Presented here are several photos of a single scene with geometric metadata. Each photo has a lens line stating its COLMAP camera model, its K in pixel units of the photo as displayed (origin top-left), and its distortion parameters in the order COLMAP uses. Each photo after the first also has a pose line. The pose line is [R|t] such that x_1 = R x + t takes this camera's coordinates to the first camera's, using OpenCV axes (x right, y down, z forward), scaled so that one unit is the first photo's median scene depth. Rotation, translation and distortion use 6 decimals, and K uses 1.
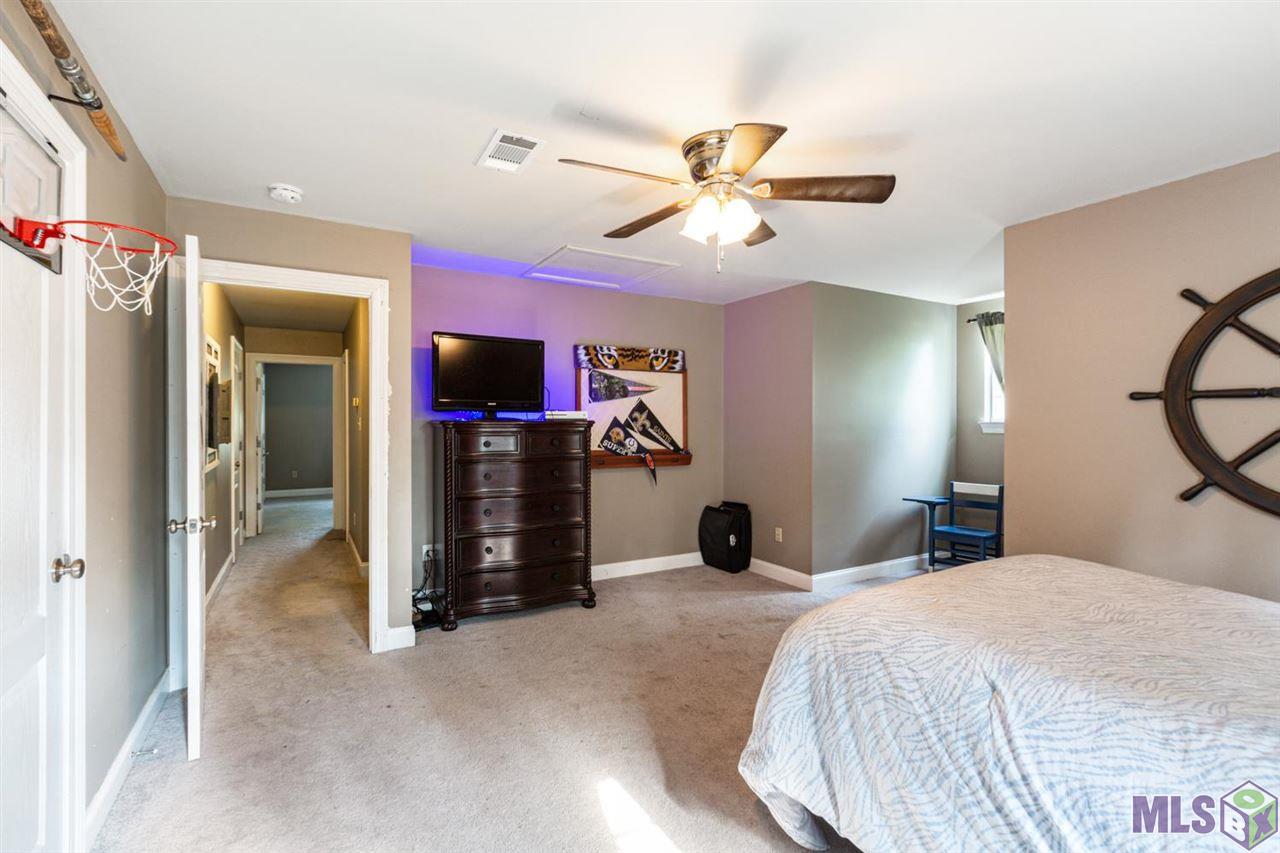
lens RADIAL K [[576.0, 0, 637.9], [0, 576.0, 424.1], [0, 0, 1]] dist [-0.004826, 0.001944]
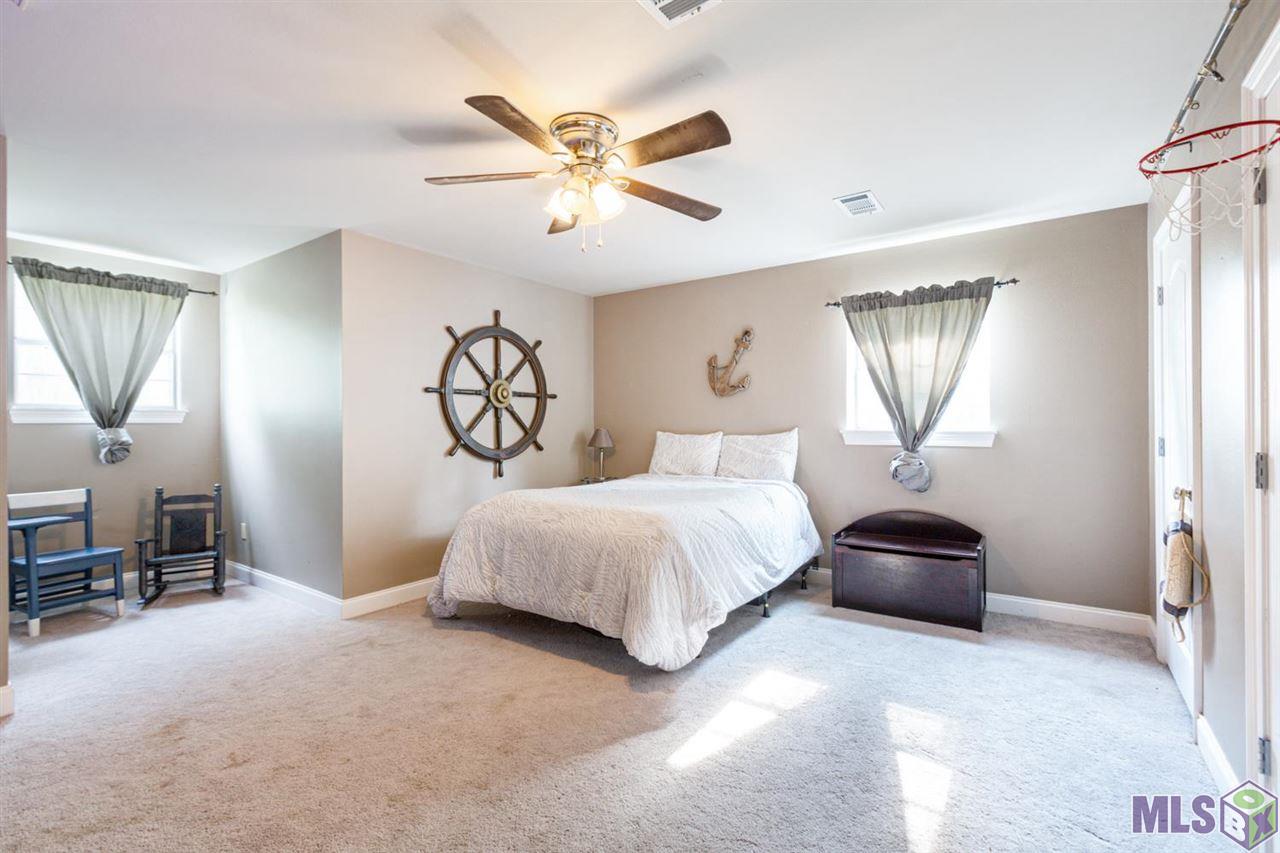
lens RADIAL K [[576.0, 0, 638.0], [0, 576.0, 422.3], [0, 0, 1]] dist [-0.004826, 0.001944]
pose [[-0.405800, -0.000701, 0.913962, -0.723027], [0.007598, 0.999963, 0.004140, 0.033543], [-0.913930, 0.008624, -0.405780, 1.140634]]
